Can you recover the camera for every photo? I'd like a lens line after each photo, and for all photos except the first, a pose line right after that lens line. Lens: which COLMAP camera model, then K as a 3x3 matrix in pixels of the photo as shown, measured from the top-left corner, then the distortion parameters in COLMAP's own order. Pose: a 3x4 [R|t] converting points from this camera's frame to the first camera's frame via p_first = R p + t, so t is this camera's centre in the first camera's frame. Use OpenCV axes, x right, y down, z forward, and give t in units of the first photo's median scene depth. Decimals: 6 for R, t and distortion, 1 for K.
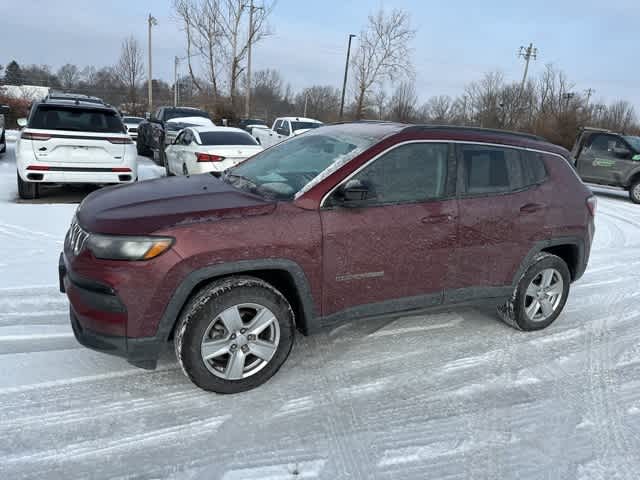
lens RADIAL K [[442.5, 0, 317.6], [0, 442.5, 236.0], [0, 0, 1]] dist [0.051052, -0.054831]
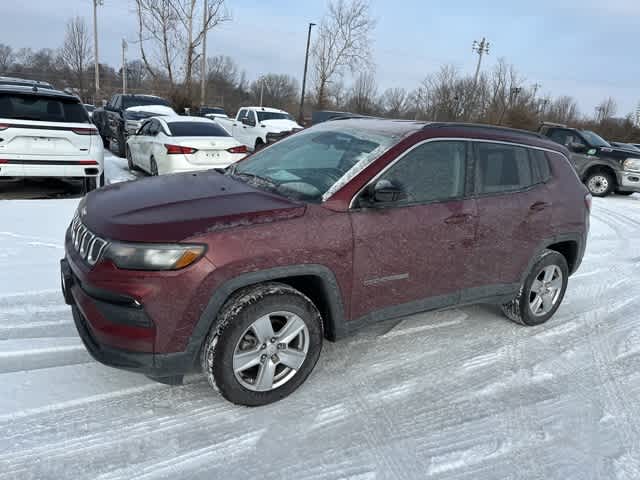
lens RADIAL K [[444.0, 0, 320.0], [0, 444.0, 240.0], [0, 0, 1]] dist [0.046520, -0.049666]
pose [[0.994888, -0.013468, 0.100082, -0.130819], [0.010603, 0.999520, 0.029104, -0.022164], [-0.100426, -0.027894, 0.994553, 0.039035]]
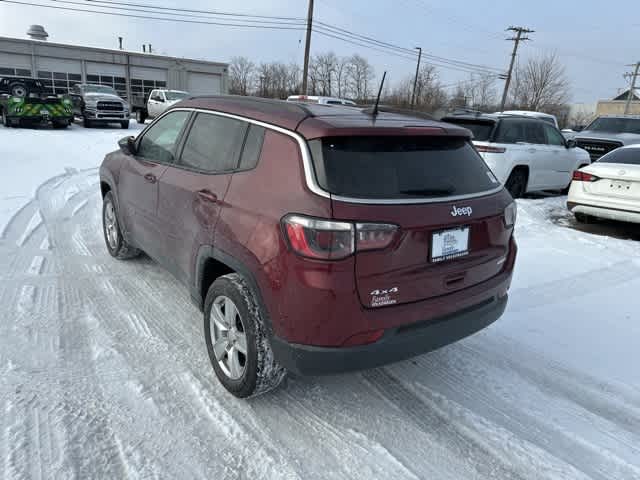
lens RADIAL K [[444.0, 0, 320.0], [0, 444.0, 240.0], [0, 0, 1]] dist [0.046520, -0.049666]
pose [[0.183084, 0.220270, -0.958103, 1.347420], [-0.284428, 0.944764, 0.162852, -0.182150], [0.941053, 0.242696, 0.235622, 1.108808]]
